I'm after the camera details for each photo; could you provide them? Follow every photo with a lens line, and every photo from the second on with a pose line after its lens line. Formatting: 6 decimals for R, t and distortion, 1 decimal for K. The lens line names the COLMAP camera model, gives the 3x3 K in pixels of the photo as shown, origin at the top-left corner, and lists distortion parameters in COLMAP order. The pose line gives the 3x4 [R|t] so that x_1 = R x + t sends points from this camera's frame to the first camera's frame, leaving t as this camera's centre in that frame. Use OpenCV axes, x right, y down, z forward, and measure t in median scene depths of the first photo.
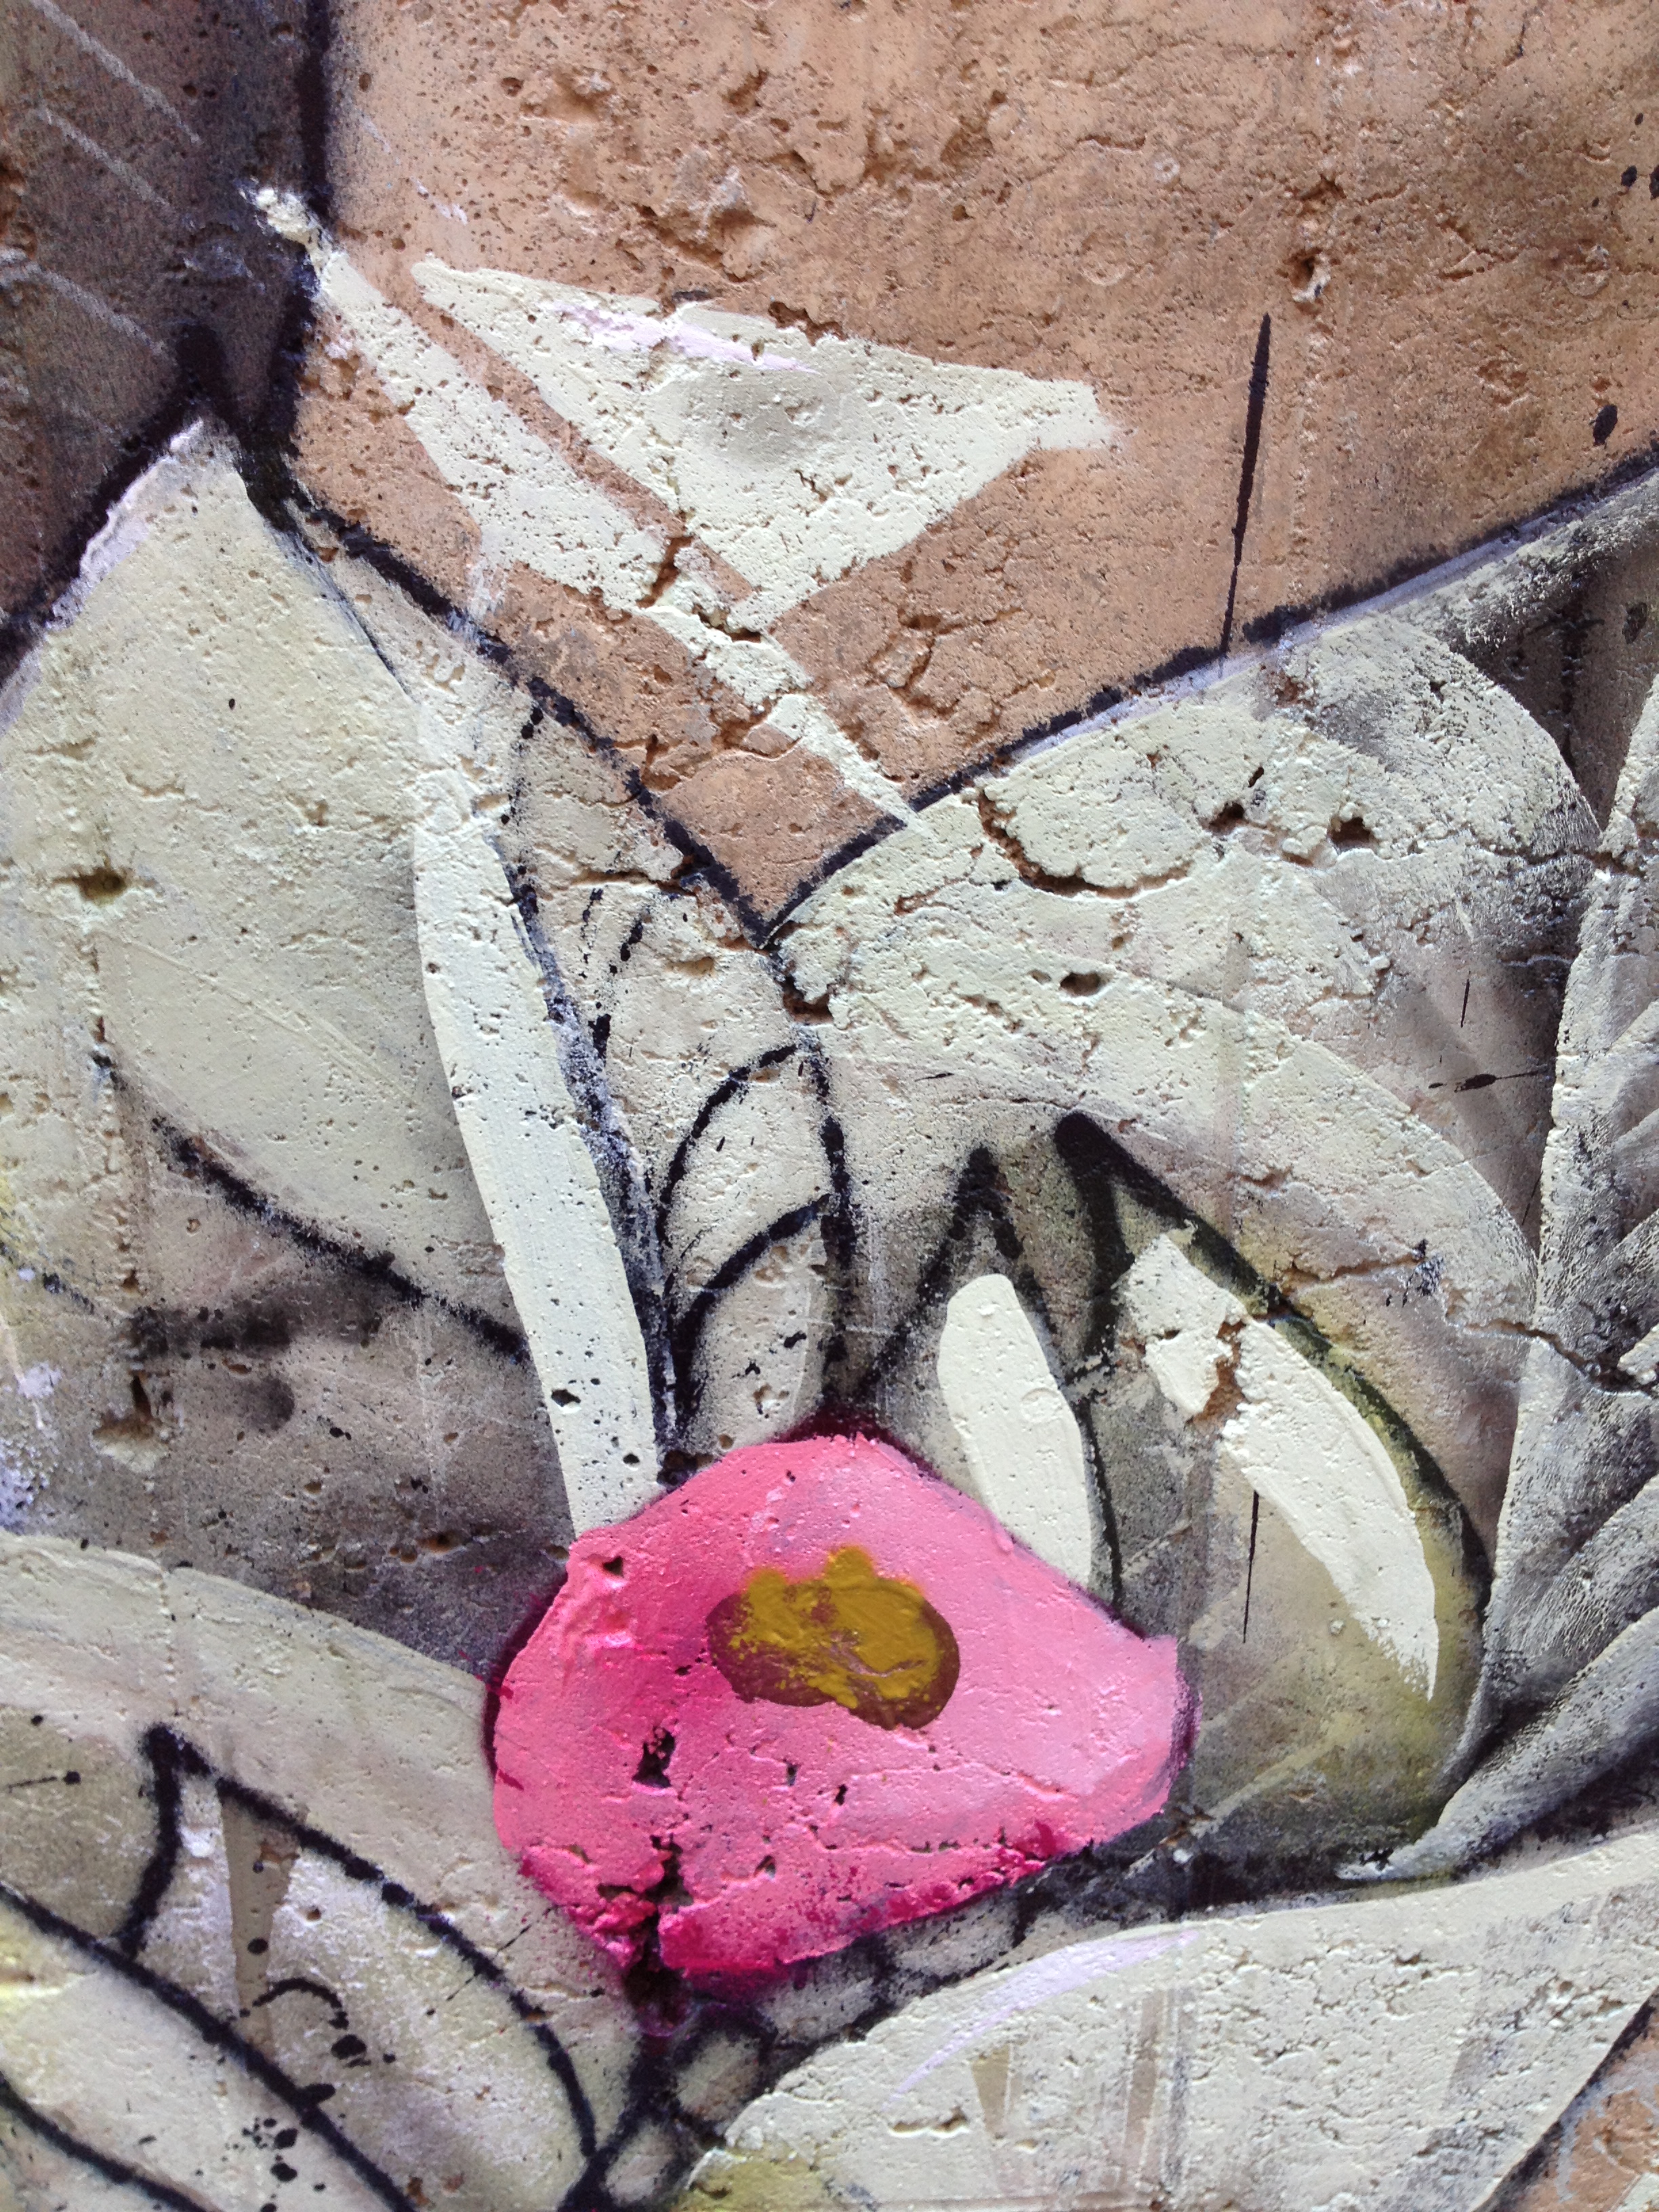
lens RADIAL K [[2074.7, 0, 821.2], [0, 2074.7, 1108.7], [0, 0, 1]] dist [0.215441, -0.490271]
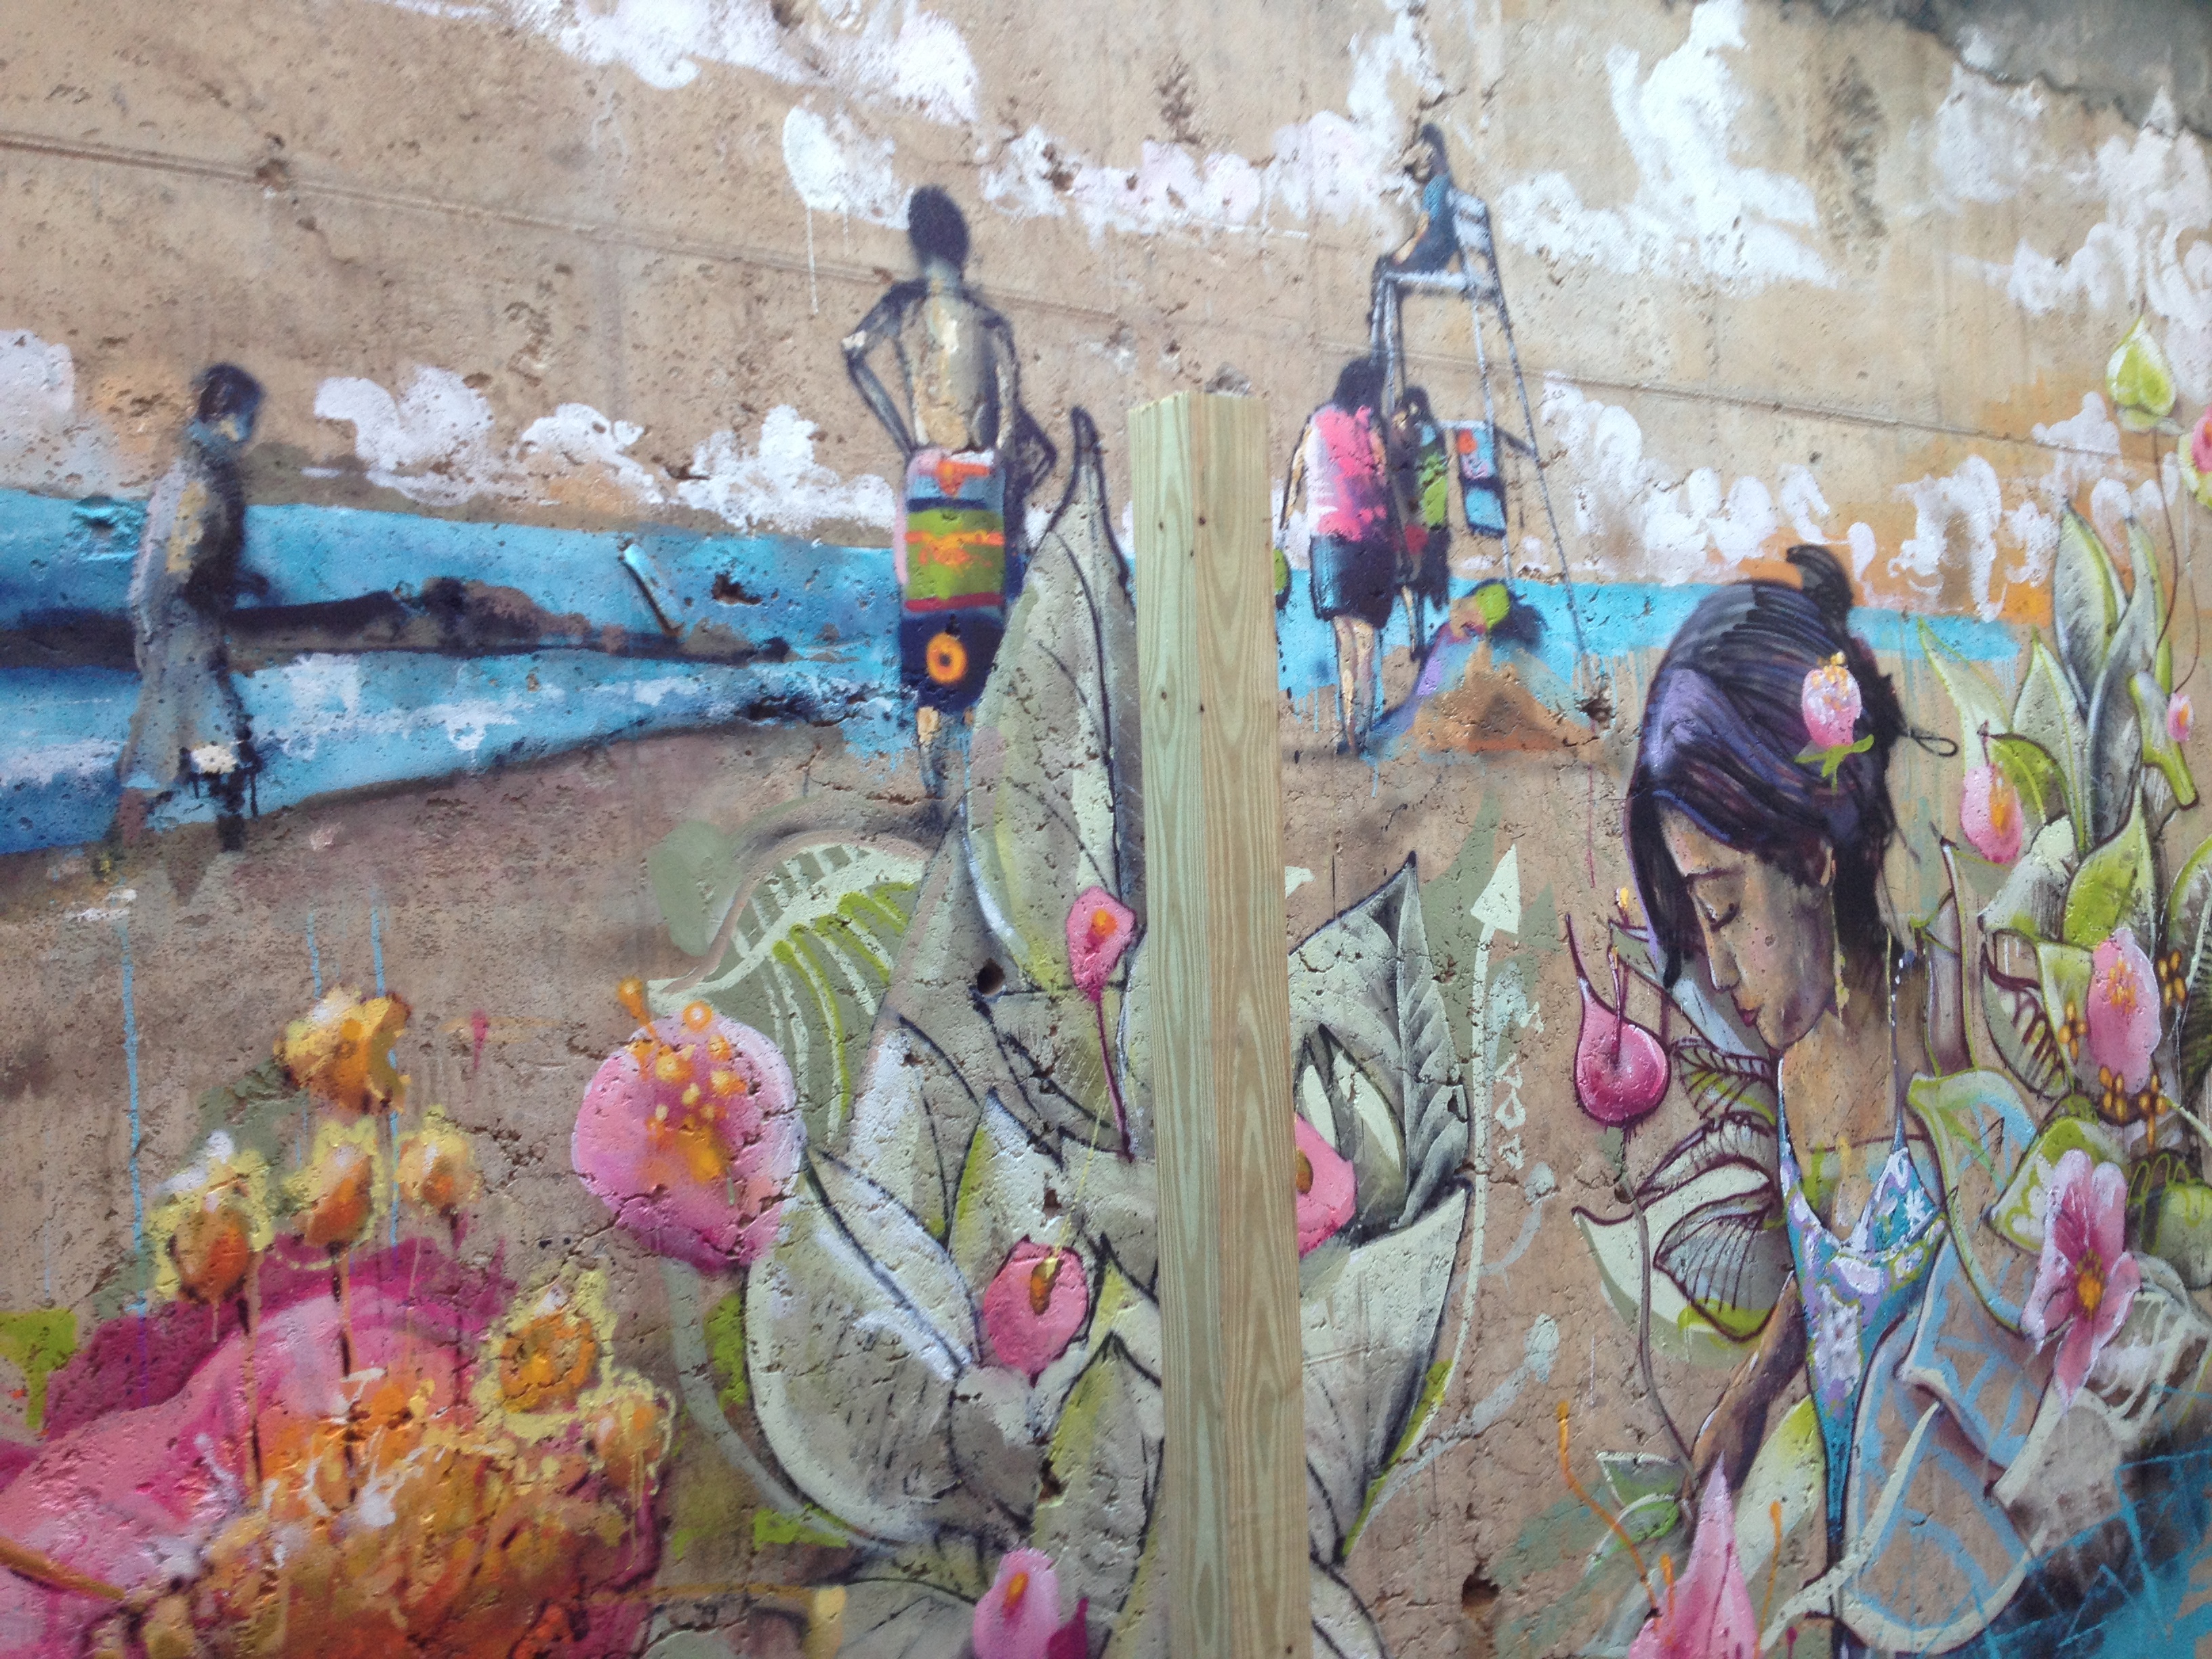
lens RADIAL K [[2072.2, 0, 1105.7], [0, 2072.2, 824.7], [0, 0, 1]] dist [0.201146, -0.438081]
pose [[0.819199, -0.034399, 0.572477, -2.681888], [0.250420, 0.919469, -0.303096, 0.812540], [-0.515949, 0.391656, 0.761842, -2.217263]]
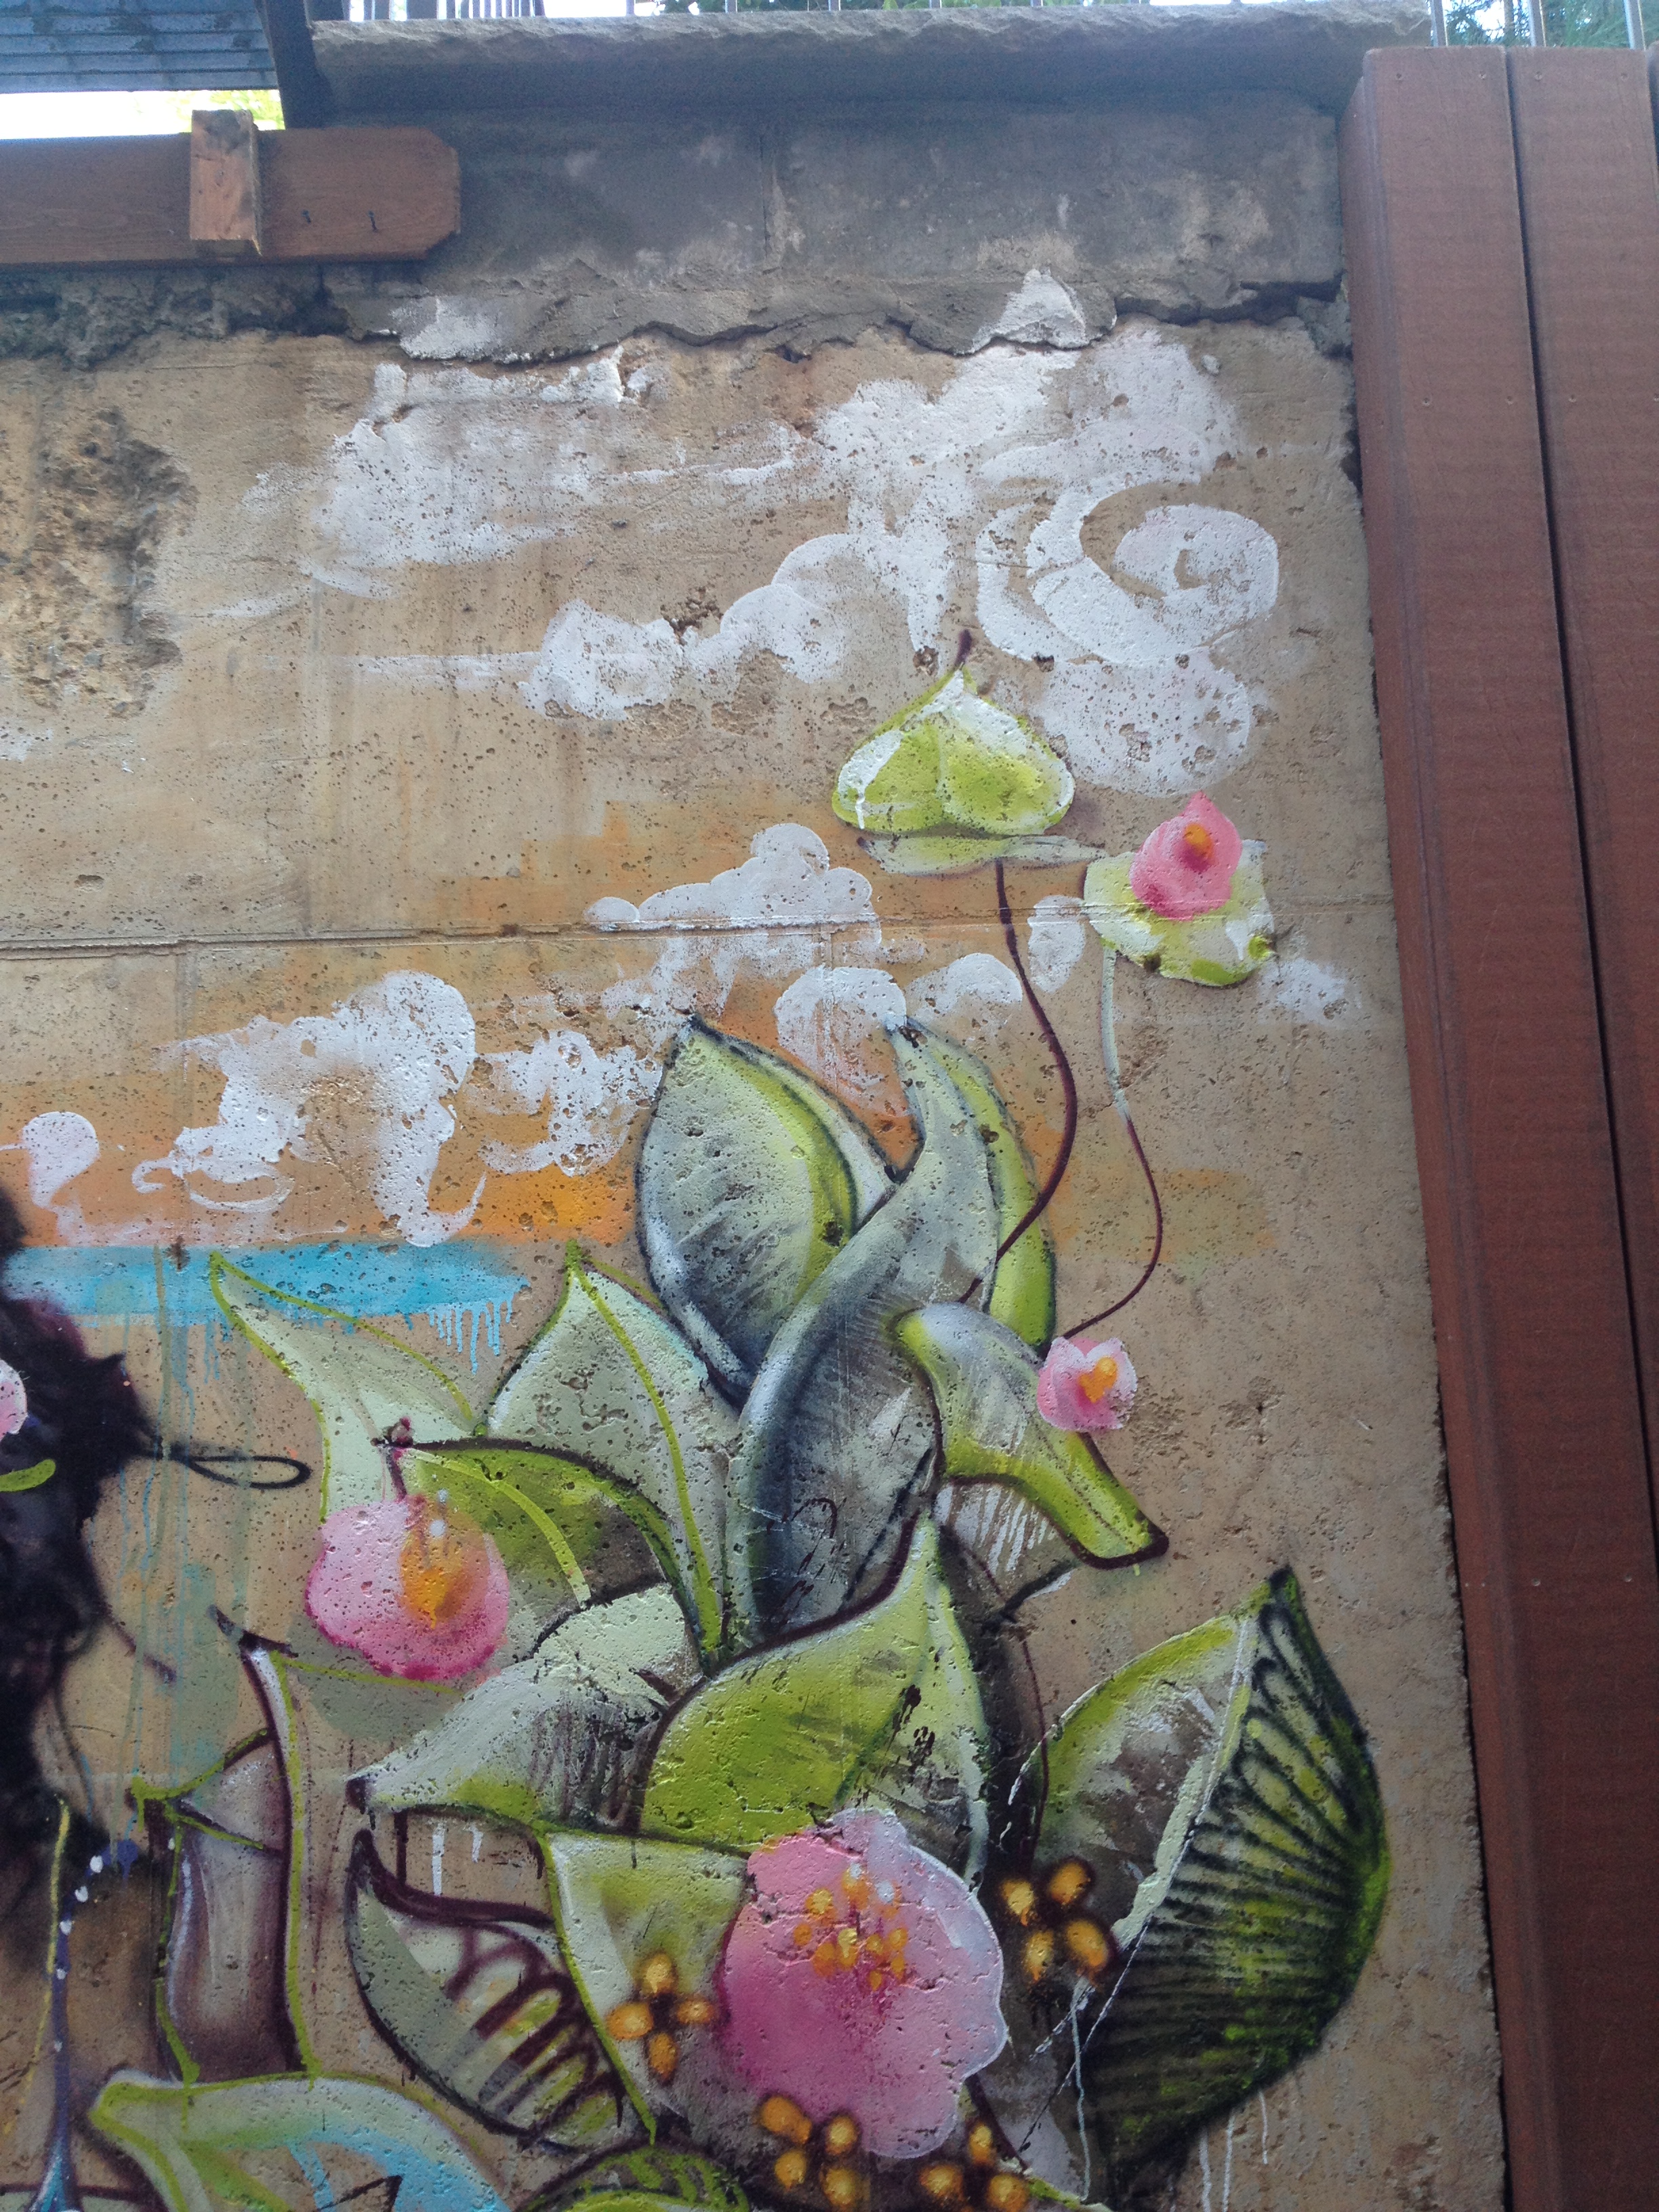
lens RADIAL K [[2074.7, 0, 821.2], [0, 2074.7, 1108.7], [0, 0, 1]] dist [0.215441, -0.490271]
pose [[0.998652, -0.048586, -0.018288, 3.377036], [0.031049, 0.841319, -0.539647, 0.785594], [0.041605, 0.538352, 0.841693, -2.163332]]
